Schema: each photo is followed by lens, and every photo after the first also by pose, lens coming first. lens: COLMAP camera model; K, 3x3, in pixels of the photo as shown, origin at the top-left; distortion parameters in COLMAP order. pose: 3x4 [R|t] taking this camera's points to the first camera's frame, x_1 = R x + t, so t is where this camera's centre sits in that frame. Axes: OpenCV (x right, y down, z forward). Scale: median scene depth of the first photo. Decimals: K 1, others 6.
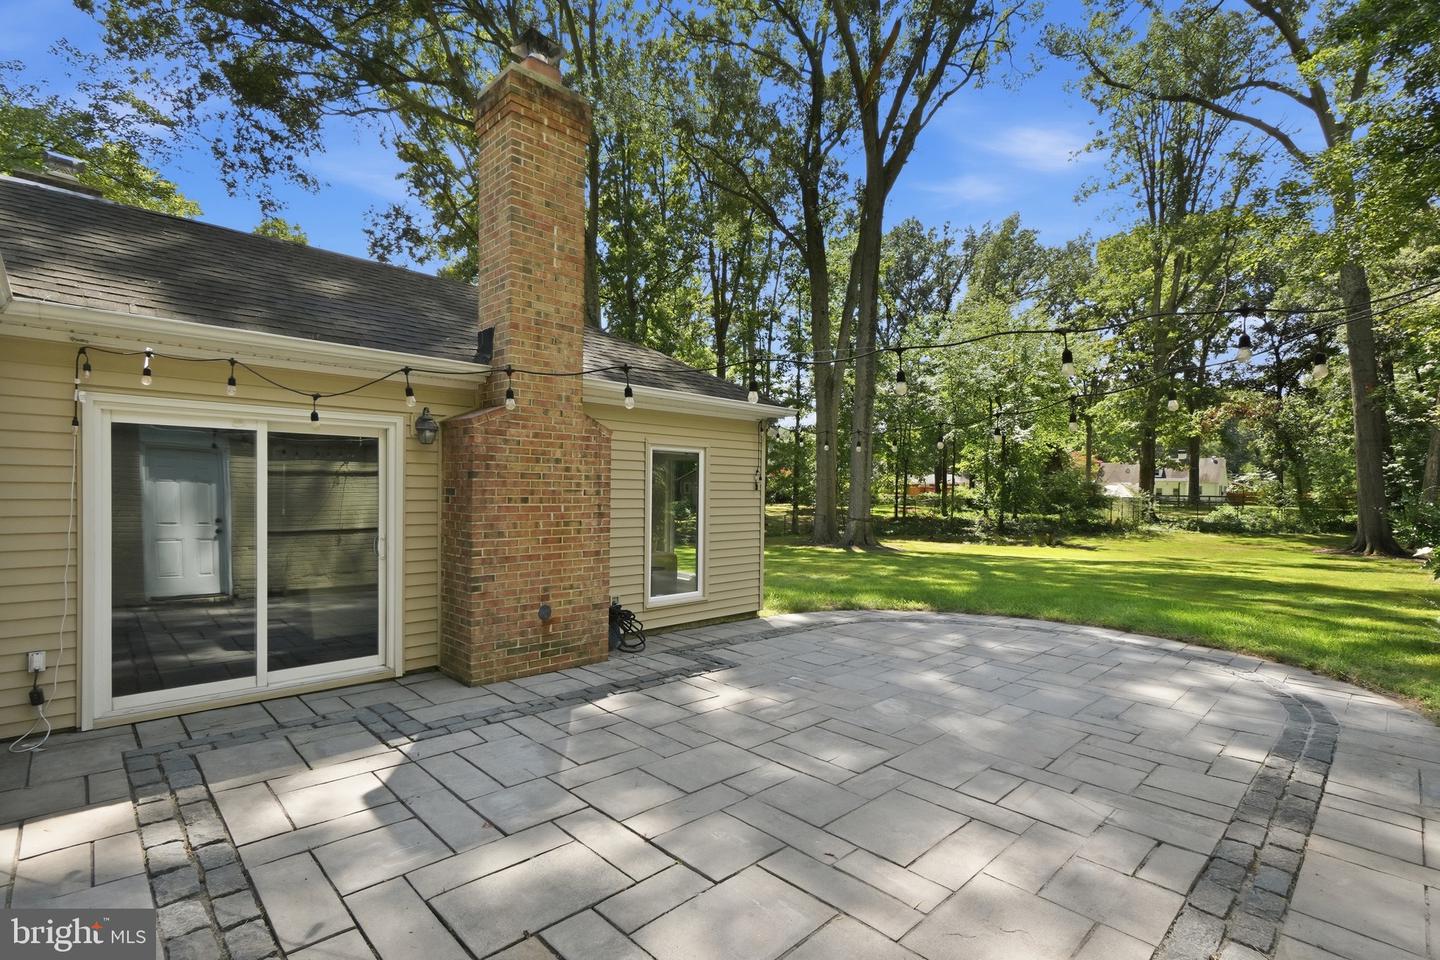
lens RADIAL K [[672.1, 0, 720.0], [0, 672.1, 480.0], [0, 0, 1]] dist [0.003040, -0.000104]
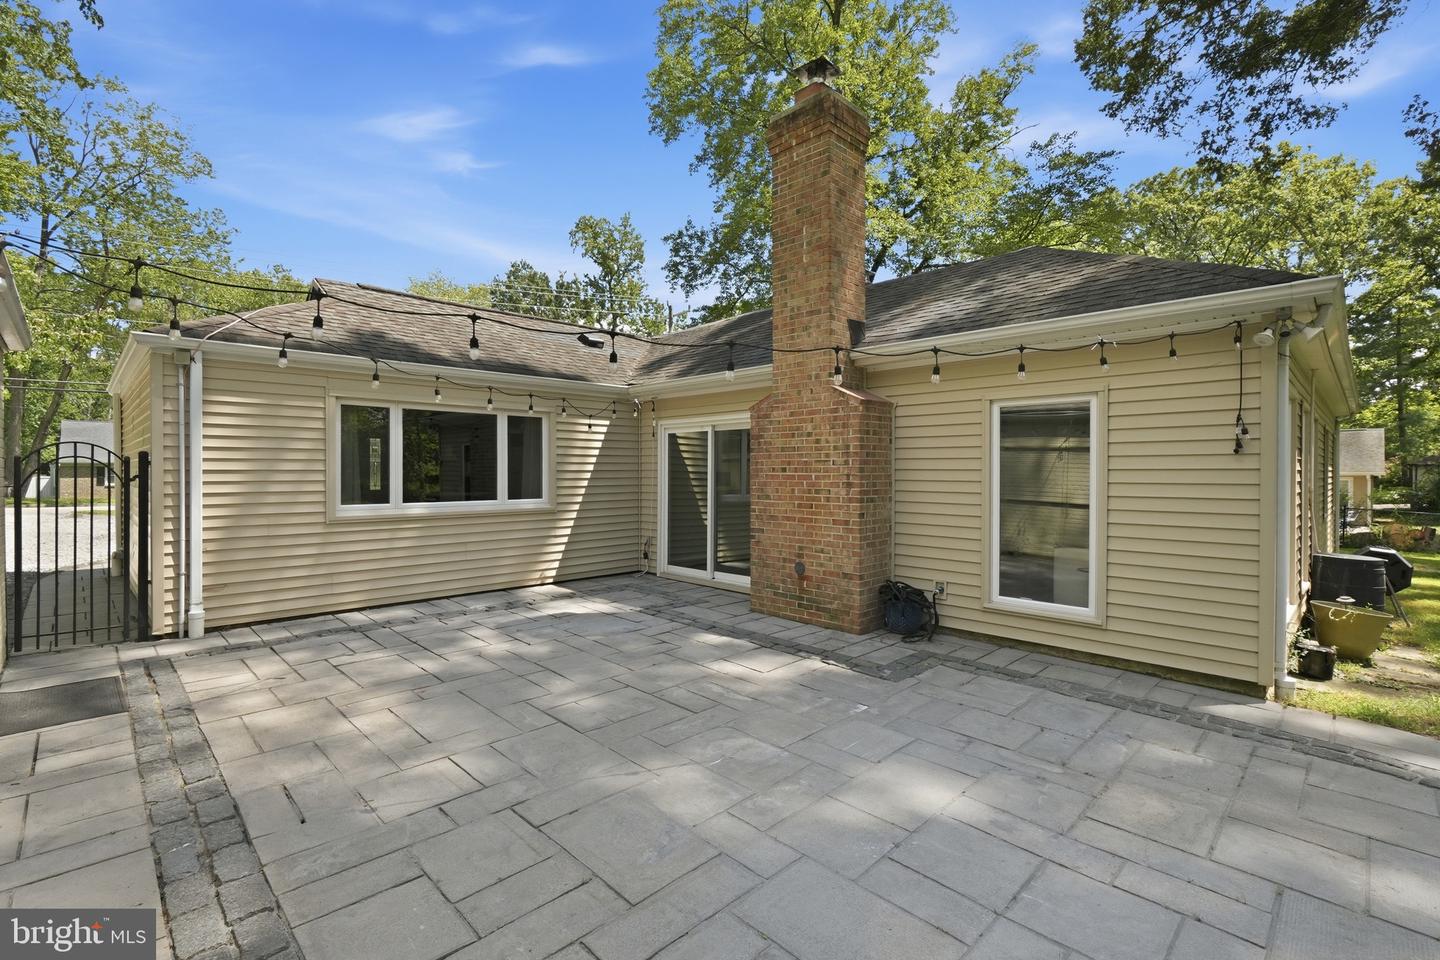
lens RADIAL K [[646.3, 0, 704.5], [0, 646.3, 461.7], [0, 0, 1]] dist [-0.001014, -0.000530]
pose [[-0.009255, -0.028559, -0.999549, 0.835483], [0.011271, 0.999526, -0.028662, 0.045790], [0.999894, -0.011531, -0.008929, 0.847833]]
